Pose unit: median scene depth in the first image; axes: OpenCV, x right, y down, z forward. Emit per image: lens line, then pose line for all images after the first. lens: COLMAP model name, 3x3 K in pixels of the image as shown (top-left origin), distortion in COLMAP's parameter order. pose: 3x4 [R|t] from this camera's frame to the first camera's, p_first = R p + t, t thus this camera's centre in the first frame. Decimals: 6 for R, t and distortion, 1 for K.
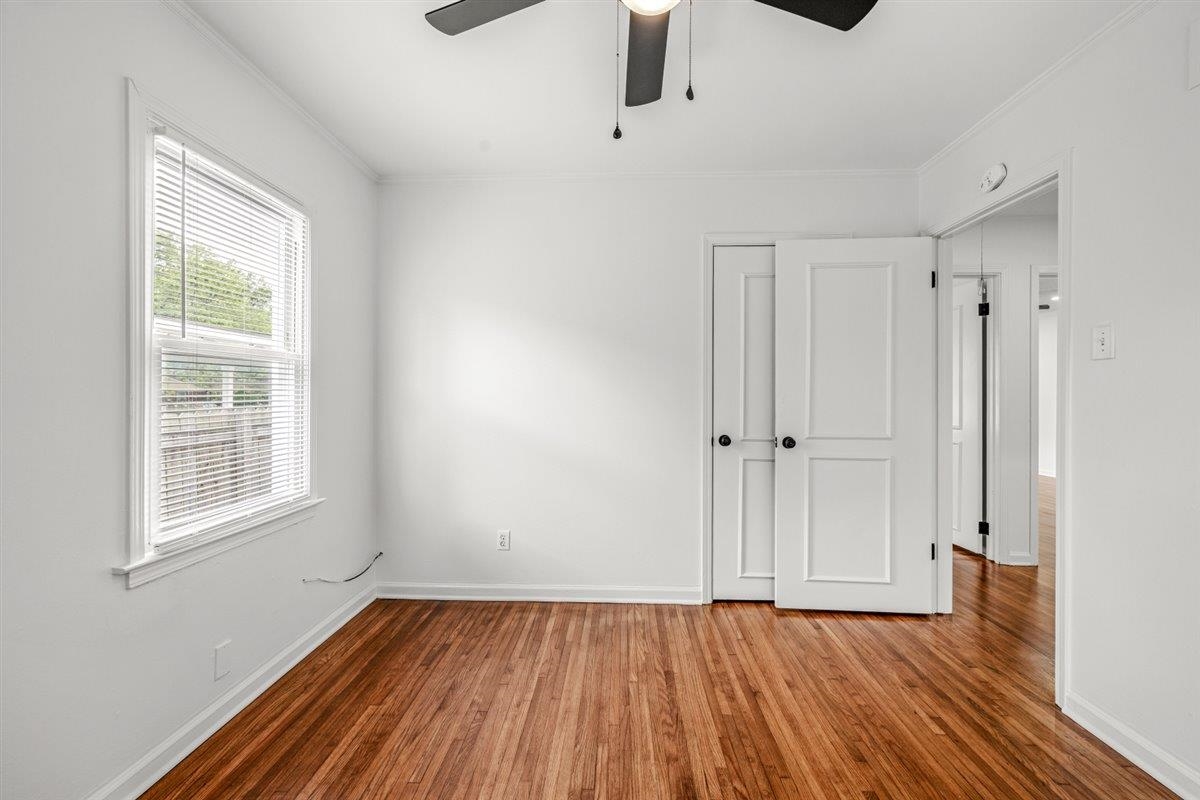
lens RADIAL K [[500.1, 0, 593.6], [0, 500.1, 395.4], [0, 0, 1]] dist [-0.004163, -0.000272]
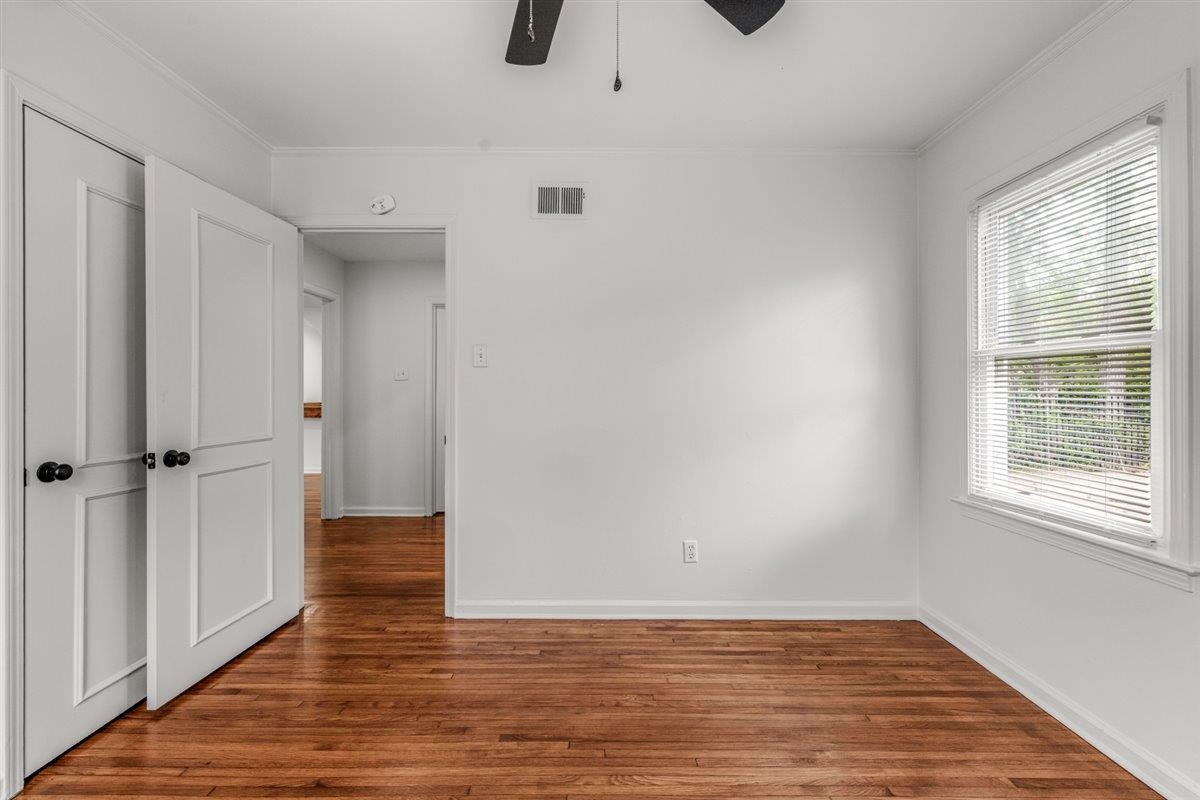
lens RADIAL K [[504.7, 0, 597.9], [0, 504.7, 396.4], [0, 0, 1]] dist [0.001405, 0.000085]
pose [[-0.029615, -0.006696, 0.999539, -0.393091], [0.000452, 0.999977, 0.006712, 0.004960], [-0.999561, 0.000650, -0.029611, 0.529047]]
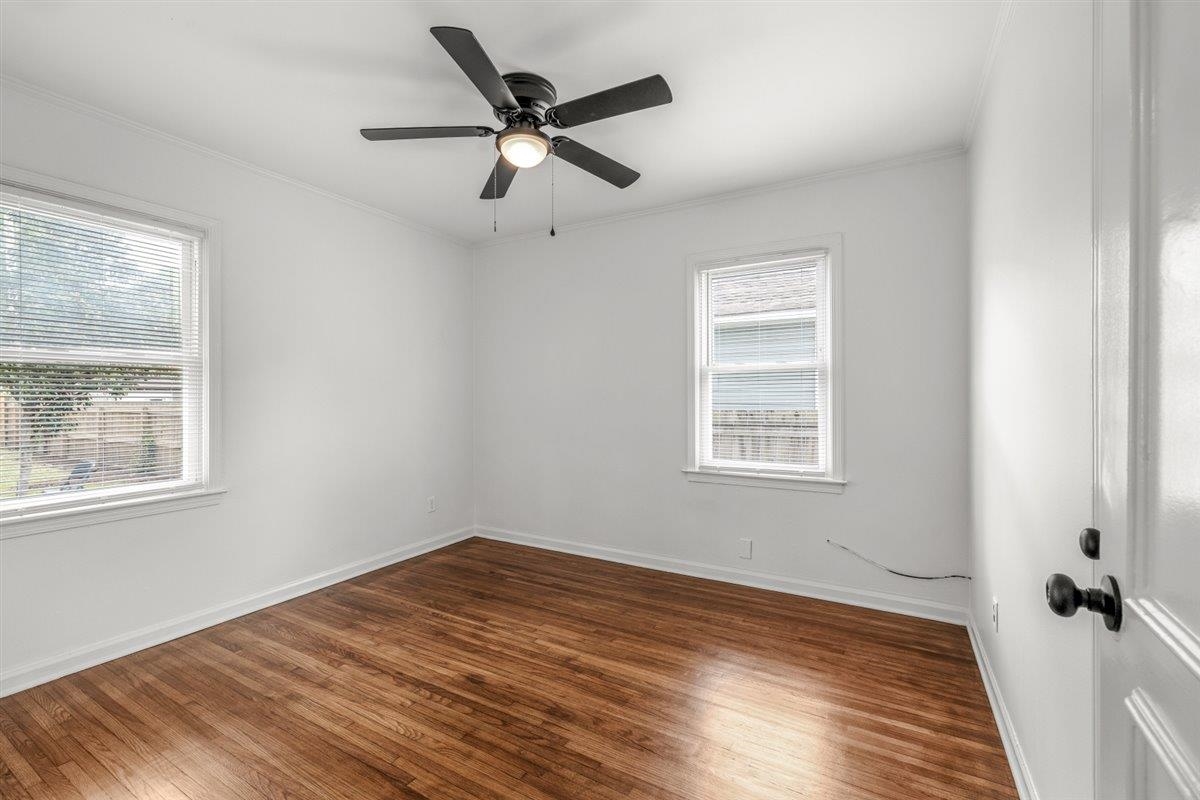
lens RADIAL K [[516.4, 0, 620.3], [0, 516.4, 390.2], [0, 0, 1]] dist [-0.003657, 0.000021]
pose [[-0.426873, -0.009052, -0.904266, 0.841754], [0.000265, 0.999949, -0.010135, 0.001656], [0.904312, -0.004566, -0.426849, 1.096350]]
